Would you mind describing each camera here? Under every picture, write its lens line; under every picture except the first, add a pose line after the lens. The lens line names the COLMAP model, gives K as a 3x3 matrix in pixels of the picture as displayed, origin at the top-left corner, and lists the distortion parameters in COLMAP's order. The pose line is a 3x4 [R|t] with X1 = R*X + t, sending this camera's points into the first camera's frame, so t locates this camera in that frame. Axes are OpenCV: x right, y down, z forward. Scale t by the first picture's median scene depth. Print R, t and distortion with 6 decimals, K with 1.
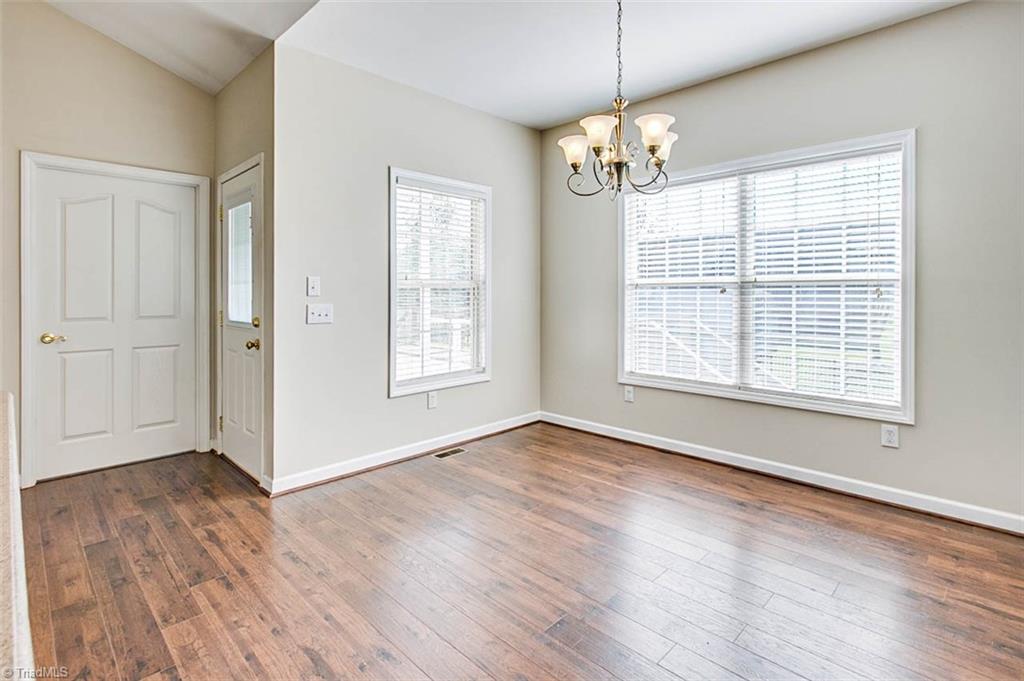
lens RADIAL K [[493.9, 0, 512.1], [0, 493.9, 295.3], [0, 0, 1]] dist [-0.015503, 0.000826]
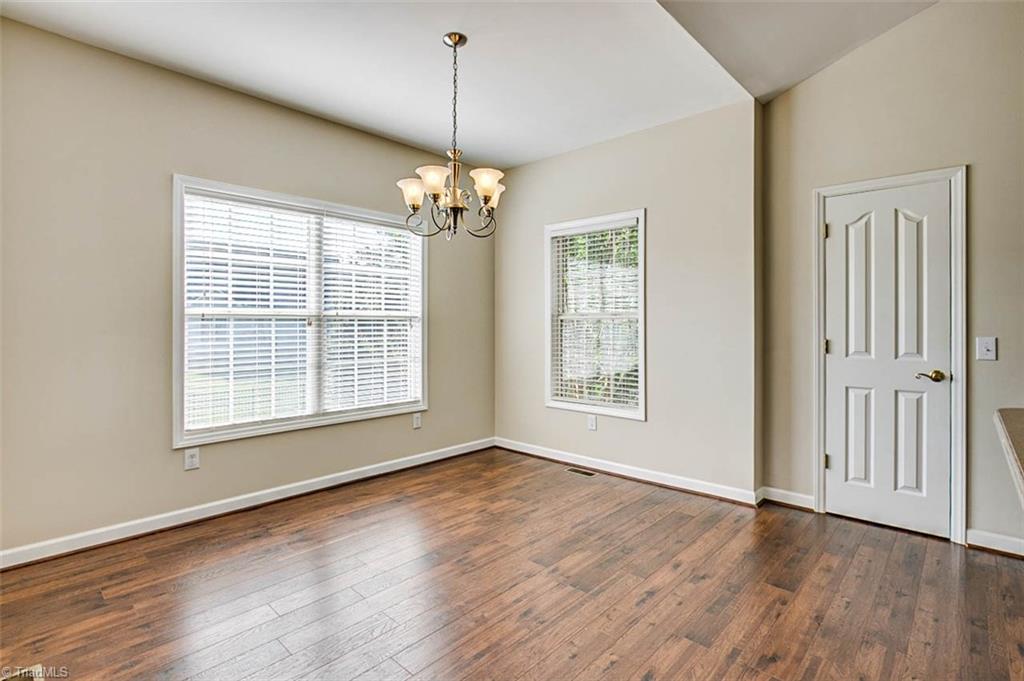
lens RADIAL K [[493.9, 0, 507.8], [0, 493.9, 326.5], [0, 0, 1]] dist [-0.015503, 0.000826]
pose [[-0.024176, -0.000281, 0.999708, -0.602007], [0.007321, 0.999973, 0.000458, 0.000088], [-0.999681, 0.007330, -0.024173, 0.611906]]
